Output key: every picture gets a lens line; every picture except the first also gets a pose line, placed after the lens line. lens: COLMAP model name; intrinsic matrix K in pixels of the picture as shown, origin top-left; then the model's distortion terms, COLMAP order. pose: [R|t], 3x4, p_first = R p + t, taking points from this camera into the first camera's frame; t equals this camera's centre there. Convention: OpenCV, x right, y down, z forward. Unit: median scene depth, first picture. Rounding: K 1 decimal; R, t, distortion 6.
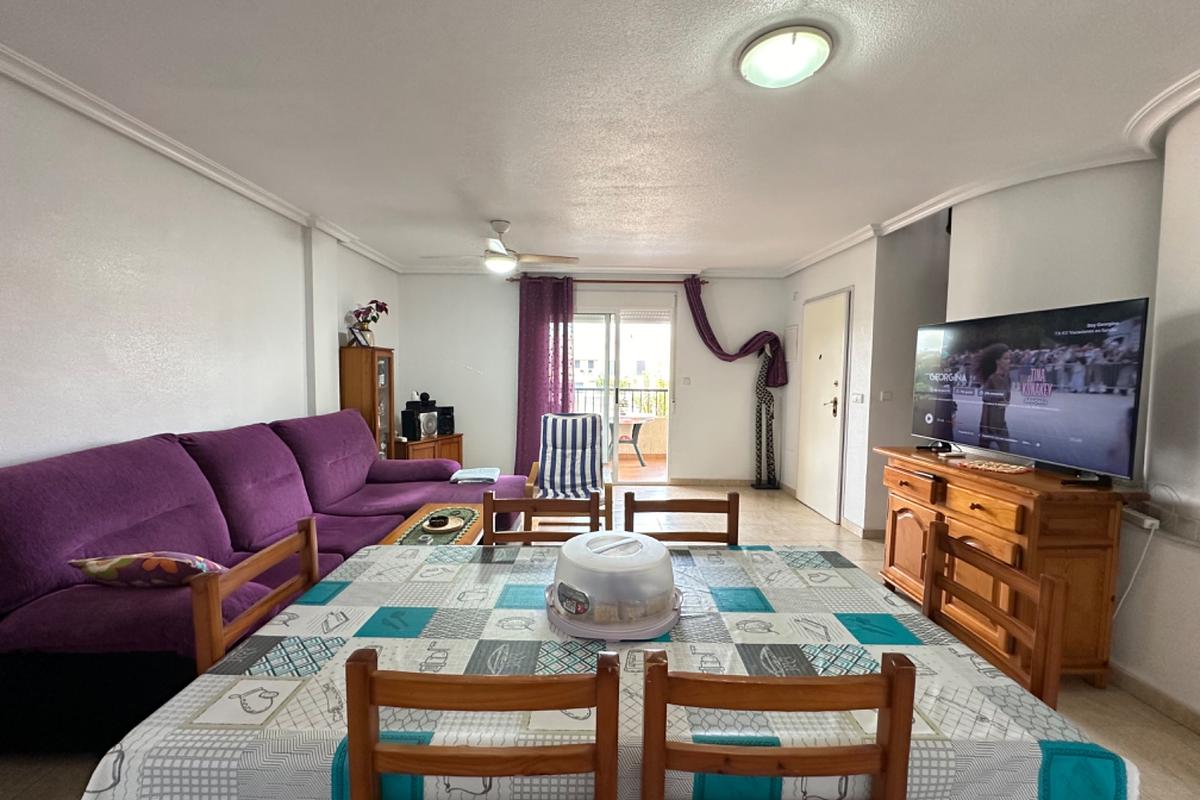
lens RADIAL K [[478.6, 0, 602.8], [0, 478.6, 400.3], [0, 0, 1]] dist [-0.002706, -0.000166]
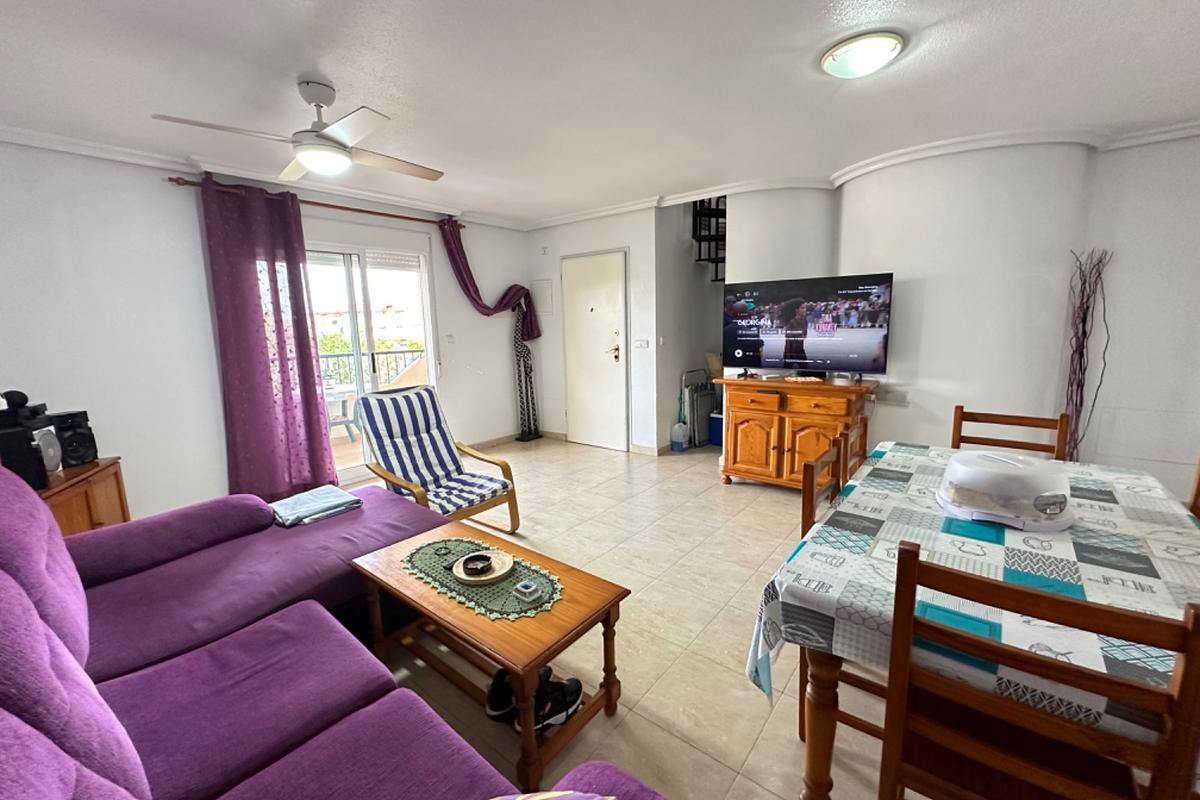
lens RADIAL K [[478.6, 0, 602.8], [0, 478.6, 400.3], [0, 0, 1]] dist [-0.002706, -0.000166]
pose [[0.640322, -0.149559, 0.753405, -0.437861], [0.080962, 0.988538, 0.127425, -0.024606], [-0.763828, -0.020595, 0.645091, 0.285981]]
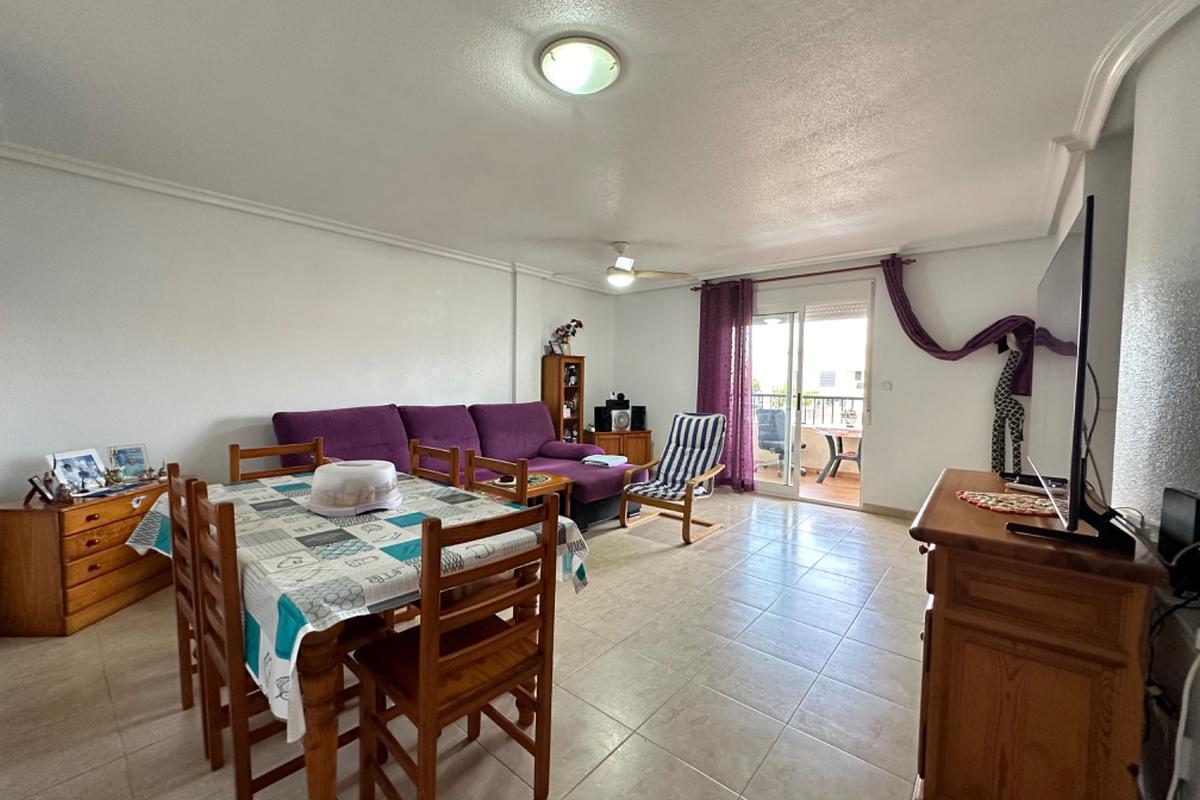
lens RADIAL K [[478.6, 0, 602.8], [0, 478.6, 400.3], [0, 0, 1]] dist [-0.002706, -0.000166]
pose [[0.746794, 0.026793, -0.664516, 0.475094], [-0.045636, 0.998897, -0.011011, 0.020820], [0.663488, 0.038548, 0.747193, 0.101284]]
